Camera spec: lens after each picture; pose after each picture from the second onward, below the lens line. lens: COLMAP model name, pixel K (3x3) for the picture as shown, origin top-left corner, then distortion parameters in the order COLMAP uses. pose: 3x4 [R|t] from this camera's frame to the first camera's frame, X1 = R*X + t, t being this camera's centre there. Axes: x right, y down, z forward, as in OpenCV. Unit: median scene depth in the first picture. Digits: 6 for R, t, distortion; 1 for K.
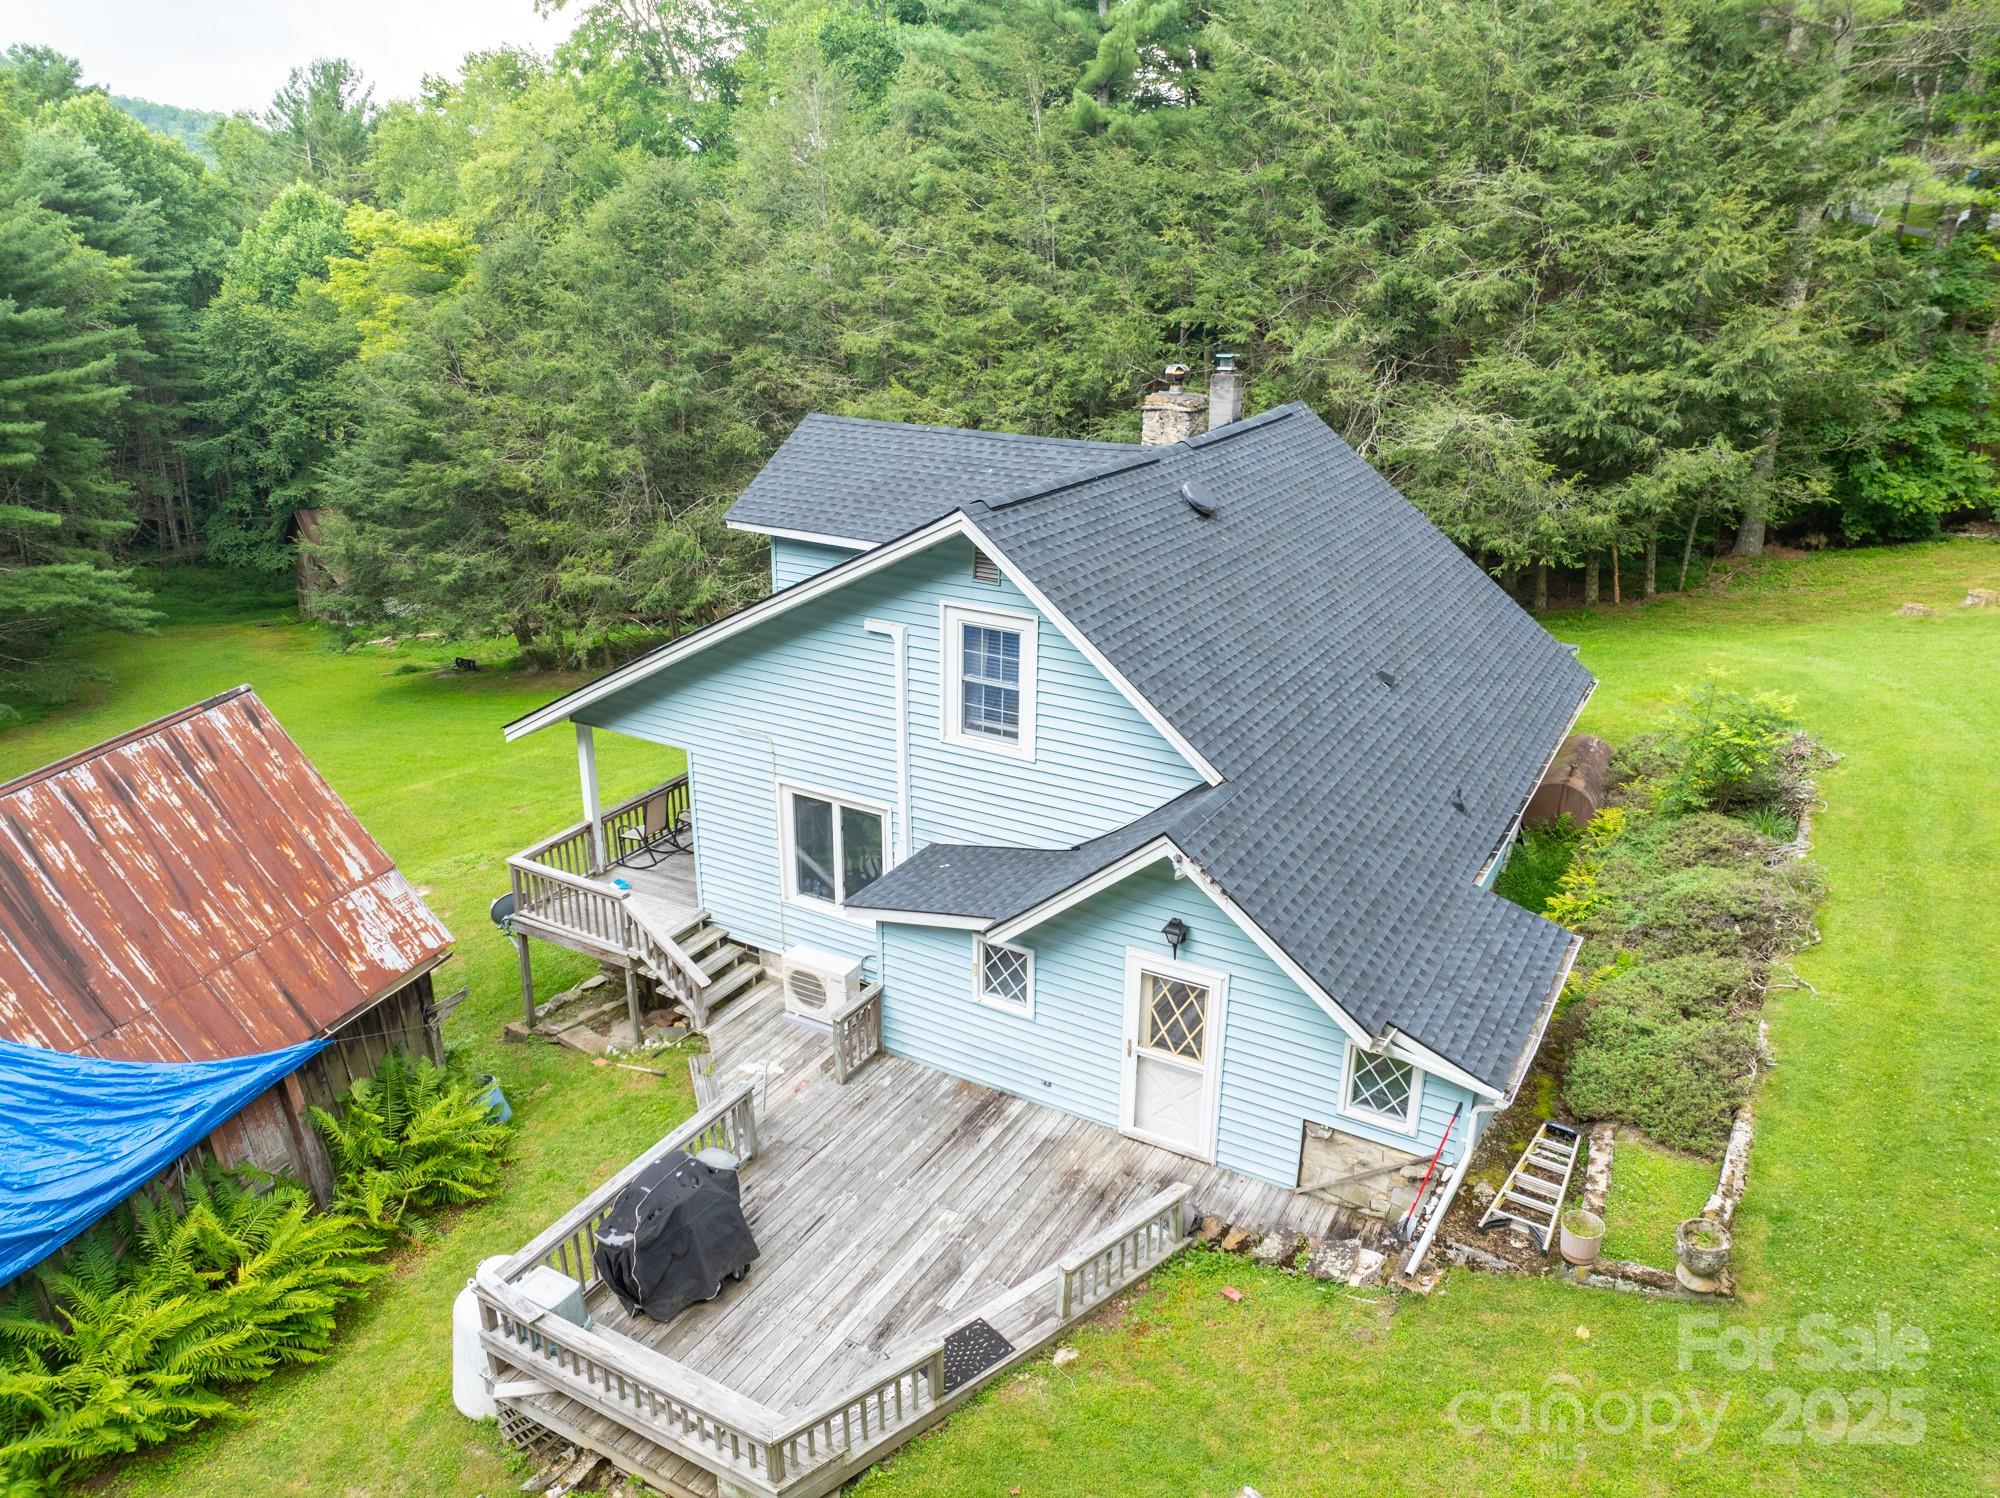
lens RADIAL K [[1386.8, 0, 1000.0], [0, 1386.8, 749.0], [0, 0, 1]] dist [-0.056181, 0.032784]
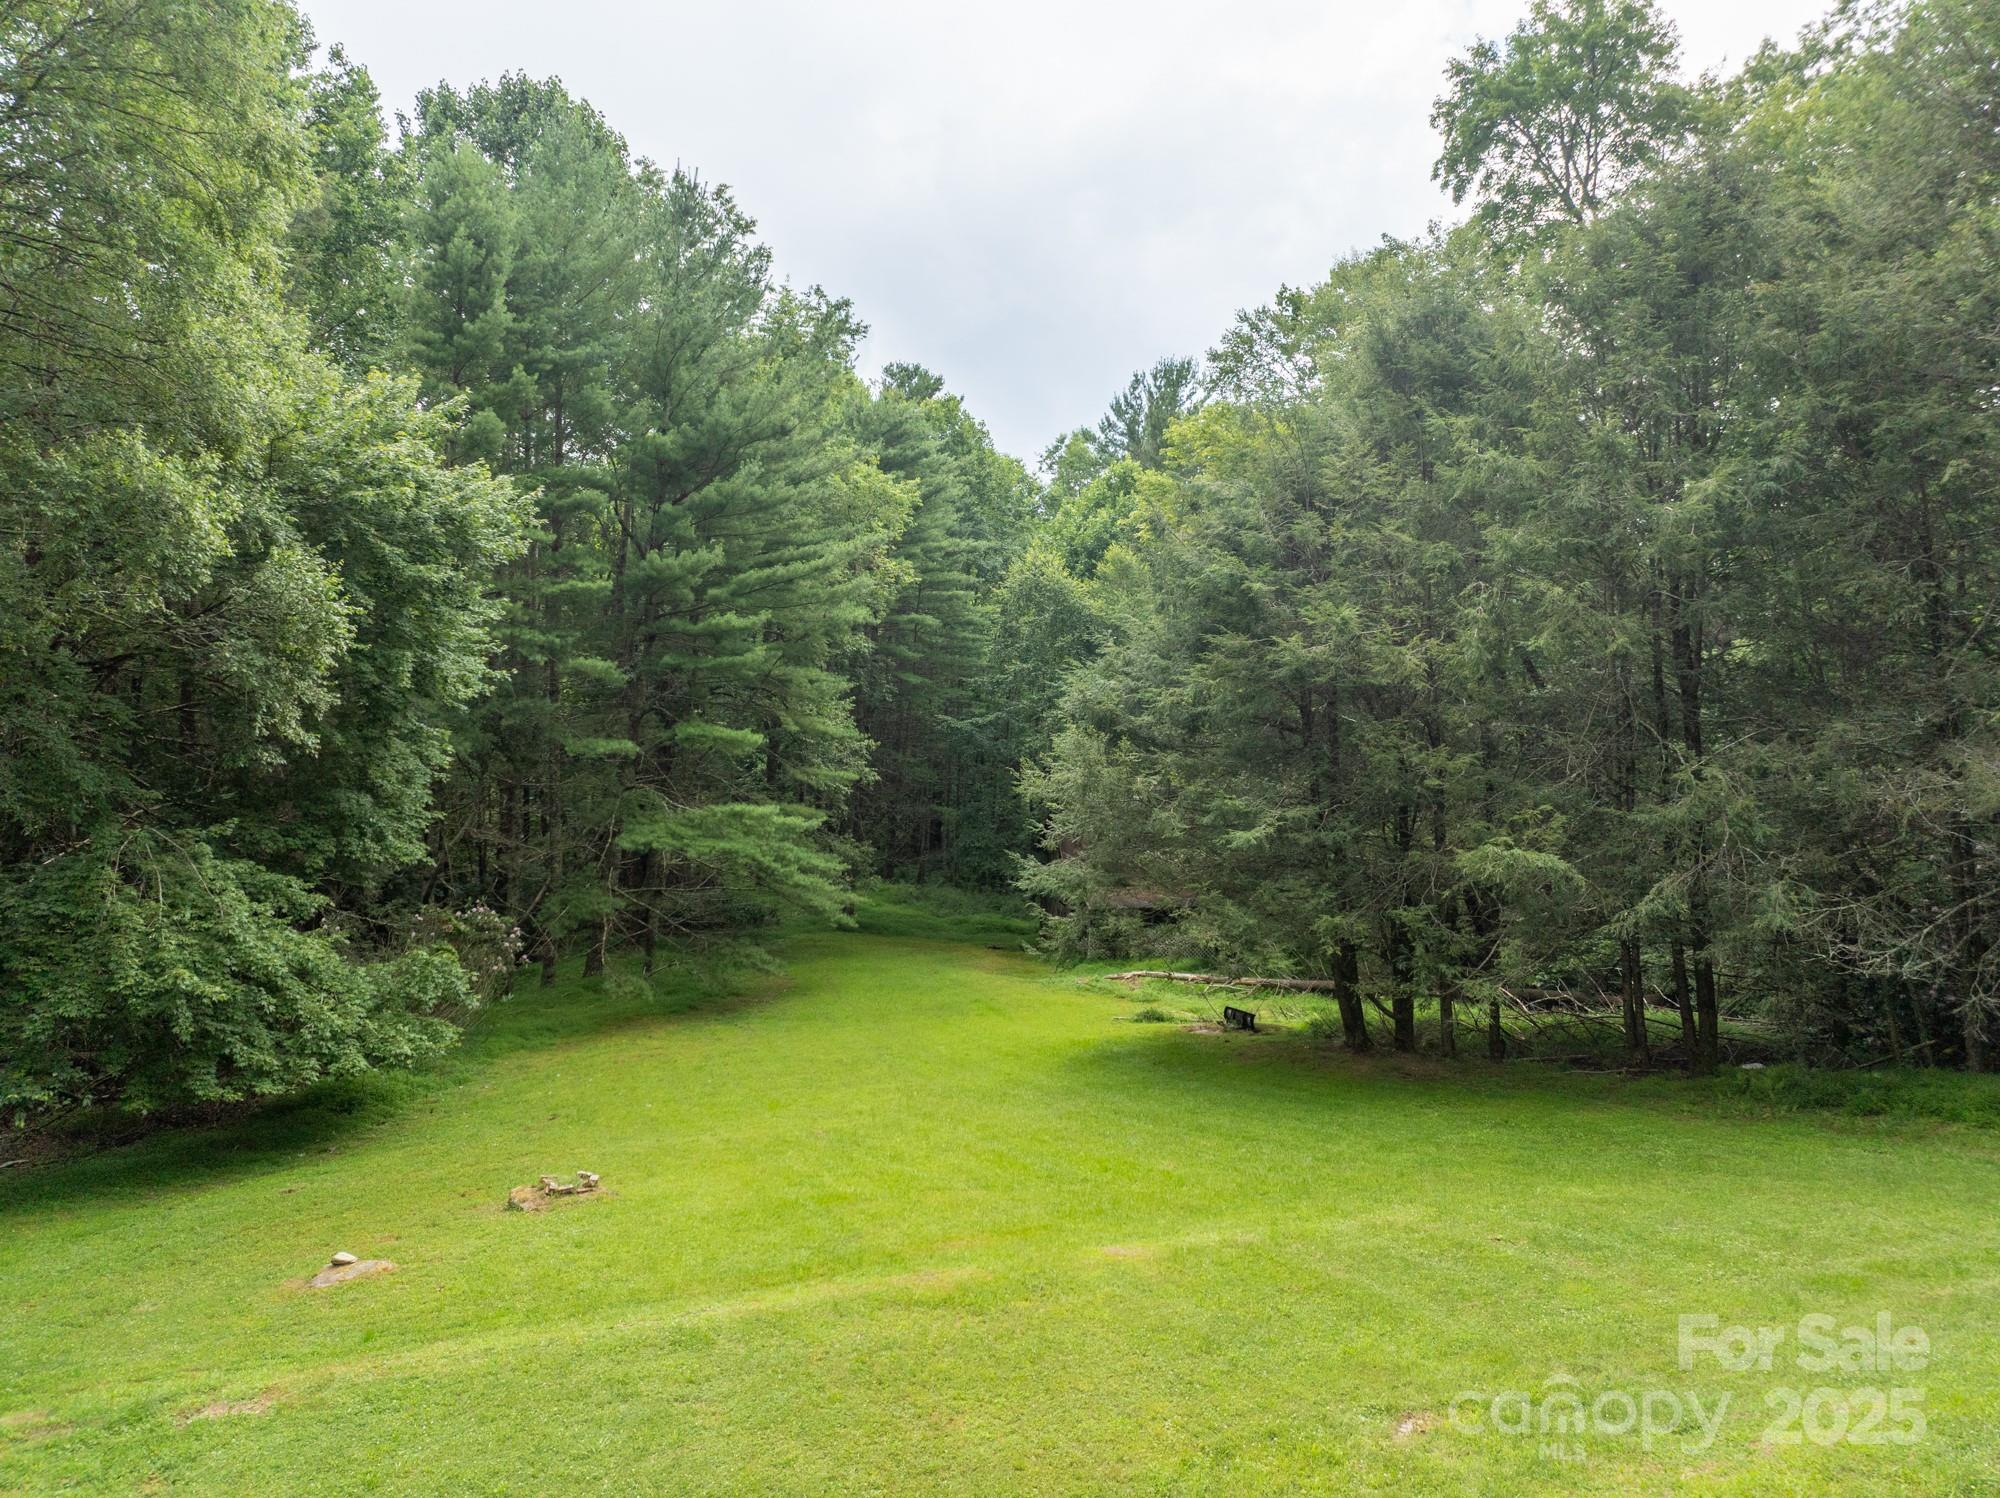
lens RADIAL K [[1386.8, 0, 1000.0], [0, 1386.8, 749.0], [0, 0, 1]] dist [-0.056181, 0.032784]
pose [[0.858877, 0.037672, -0.510794, -0.155535], [-0.185044, 0.952753, -0.240875, -0.006470], [0.477586, 0.301401, 0.825269, 0.369556]]
